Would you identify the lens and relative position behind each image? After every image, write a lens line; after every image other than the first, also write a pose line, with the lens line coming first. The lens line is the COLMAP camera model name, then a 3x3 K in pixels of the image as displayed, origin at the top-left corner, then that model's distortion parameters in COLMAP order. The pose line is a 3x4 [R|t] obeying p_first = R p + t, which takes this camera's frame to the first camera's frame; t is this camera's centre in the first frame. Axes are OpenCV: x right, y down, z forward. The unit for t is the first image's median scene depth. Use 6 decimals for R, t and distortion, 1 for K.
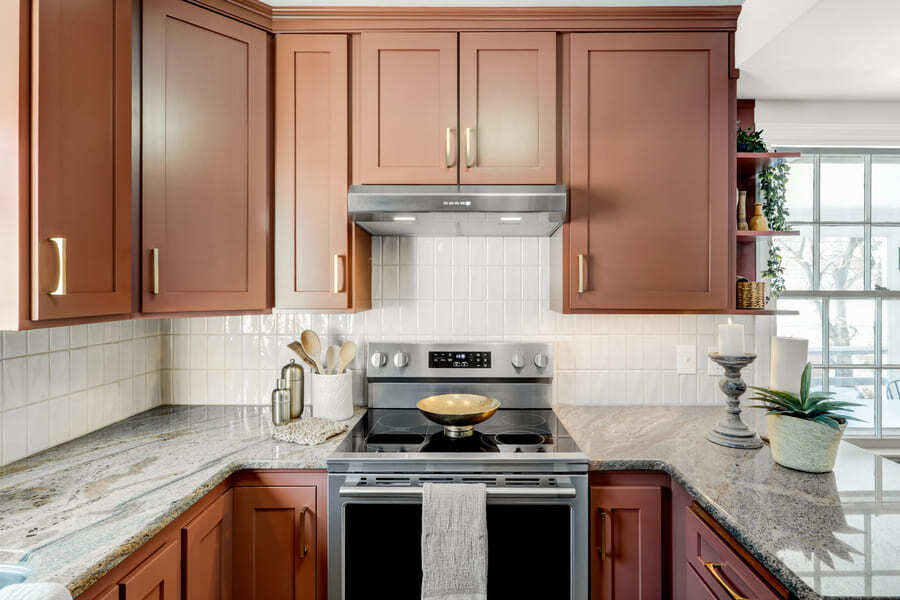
lens RADIAL K [[473.8, 0, 463.7], [0, 473.8, 287.3], [0, 0, 1]] dist [-0.005008, 0.004544]
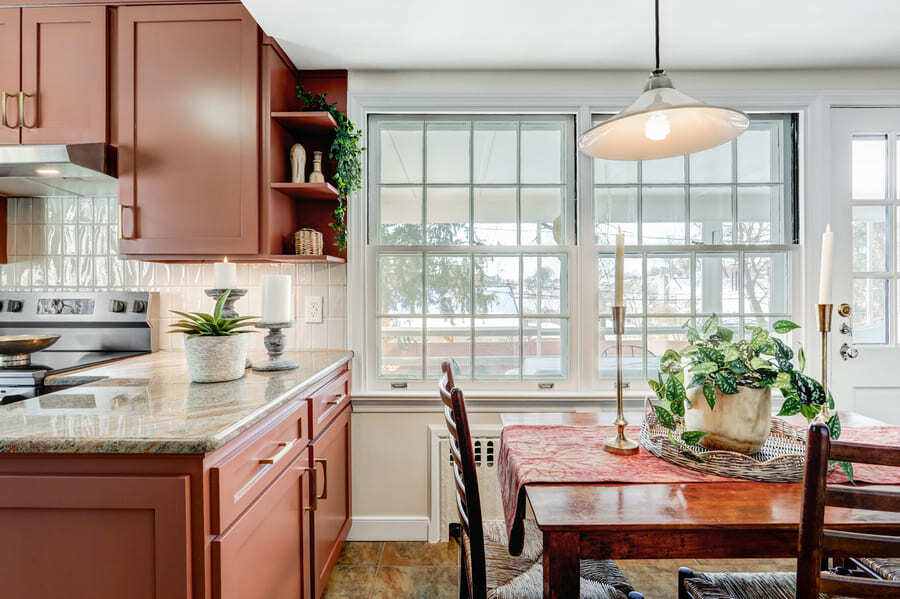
lens RADIAL K [[469.0, 0, 453.1], [0, 469.0, 291.6], [0, 0, 1]] dist [-0.013159, 0.004088]
pose [[0.999952, -0.002005, -0.009554, 1.030868], [0.002068, 0.999976, 0.006649, 0.127984], [0.009541, -0.006668, 0.999932, -0.089636]]
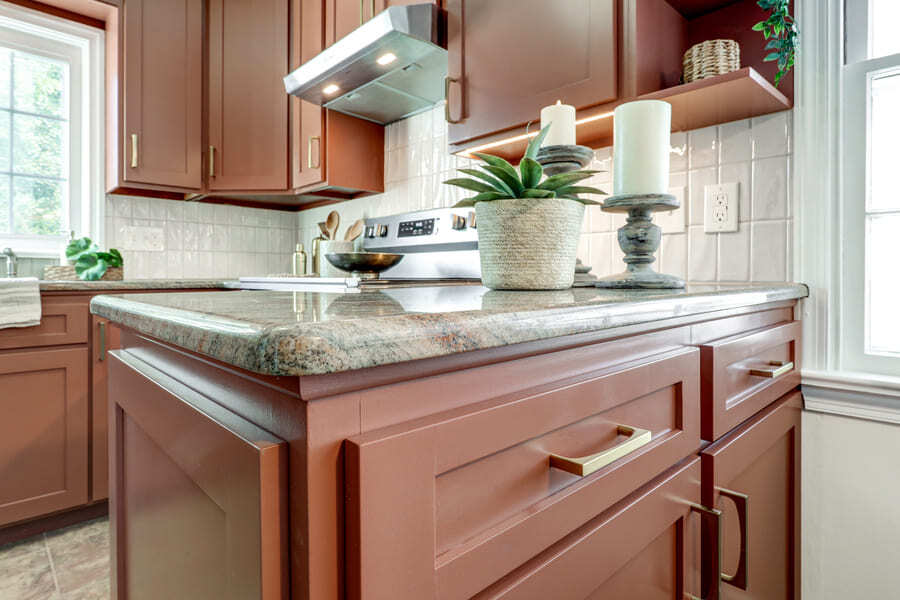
lens RADIAL K [[492.7, 0, 453.5], [0, 492.7, 278.3], [0, 0, 1]] dist [-0.011365, 0.005611]
pose [[0.696680, 0.005235, -0.717363, 0.888654], [-0.001662, 0.999982, 0.005684, 0.286293], [0.717381, -0.002768, 0.696676, 0.383815]]
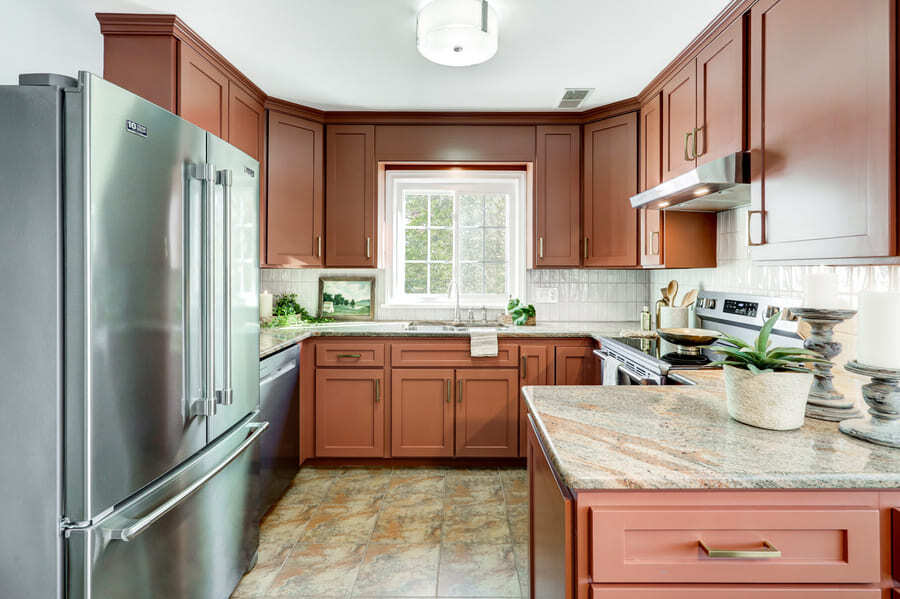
lens RADIAL K [[436.2, 0, 459.5], [0, 436.2, 271.7], [0, 0, 1]] dist [-0.010880, 0.007001]
pose [[0.001174, 0.001625, -0.999998, 1.240408], [-0.001590, 0.999997, 0.001624, 0.069215], [0.999998, 0.001588, 0.001177, 0.329438]]
